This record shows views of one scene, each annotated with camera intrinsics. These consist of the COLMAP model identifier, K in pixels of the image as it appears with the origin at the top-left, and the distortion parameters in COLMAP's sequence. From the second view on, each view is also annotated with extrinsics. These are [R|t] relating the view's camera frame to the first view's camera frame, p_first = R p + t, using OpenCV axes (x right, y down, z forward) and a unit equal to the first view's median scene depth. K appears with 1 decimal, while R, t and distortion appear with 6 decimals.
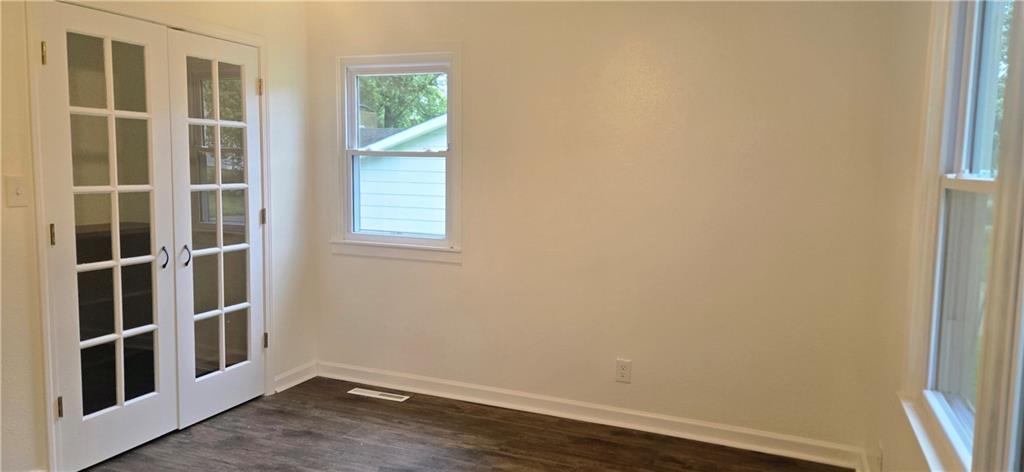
lens RADIAL K [[680.2, 0, 513.2], [0, 680.2, 233.0], [0, 0, 1]] dist [0.002917, 0.001220]
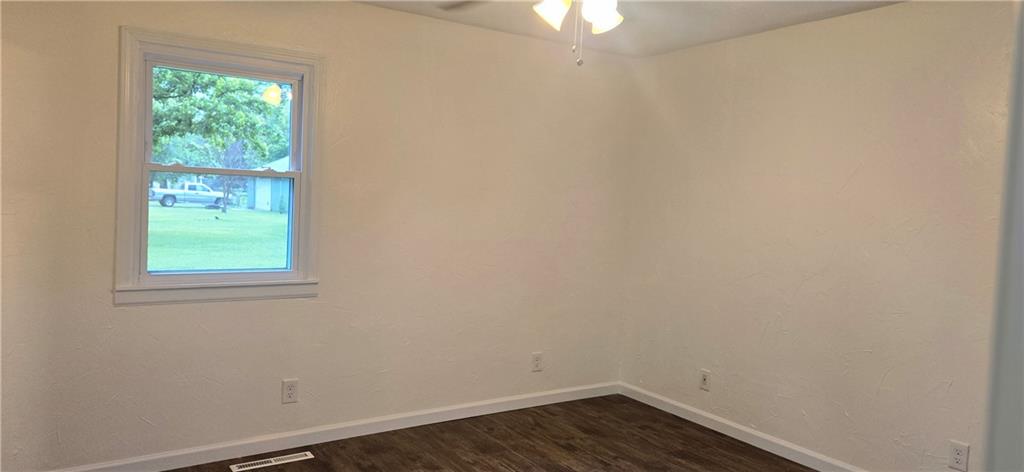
lens RADIAL K [[680.2, 0, 512.8], [0, 680.2, 242.3], [0, 0, 1]] dist [0.002917, 0.001220]
pose [[0.560681, -0.050633, 0.826483, -0.672472], [0.049310, 0.998399, 0.027713, -0.037901], [-0.826563, 0.025216, 0.562280, 0.264428]]
